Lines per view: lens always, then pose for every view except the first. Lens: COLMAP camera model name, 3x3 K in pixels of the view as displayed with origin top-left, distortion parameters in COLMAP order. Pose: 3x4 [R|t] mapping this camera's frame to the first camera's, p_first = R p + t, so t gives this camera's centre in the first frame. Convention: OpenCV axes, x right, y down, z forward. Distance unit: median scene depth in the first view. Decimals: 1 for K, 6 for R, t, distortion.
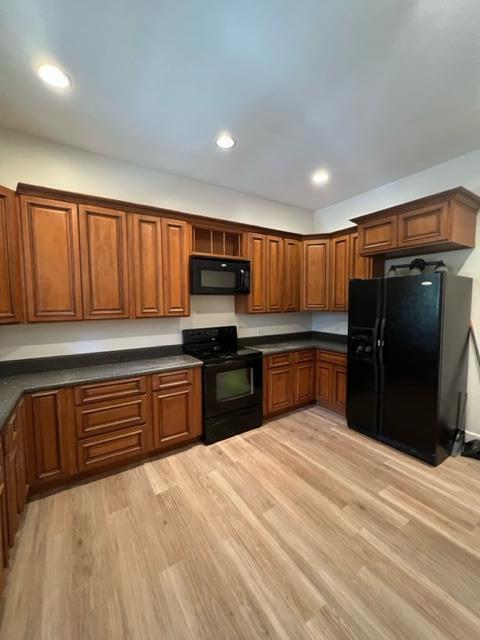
lens RADIAL K [[259.7, 0, 243.0], [0, 259.7, 317.4], [0, 0, 1]] dist [0.009998, 0.001048]
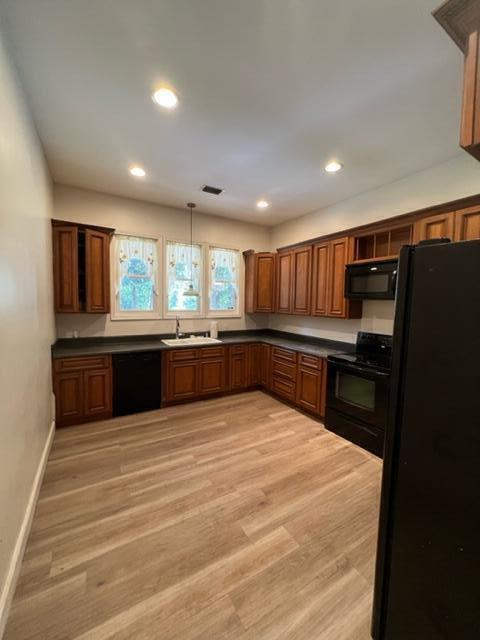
lens RADIAL K [[259.7, 0, 243.4], [0, 259.7, 319.9], [0, 0, 1]] dist [0.009998, 0.001048]
pose [[-0.039341, 0.071012, -0.996699, 1.172657], [-0.092439, 0.992936, 0.074392, -0.052220], [0.994941, 0.095060, -0.032499, 0.727965]]
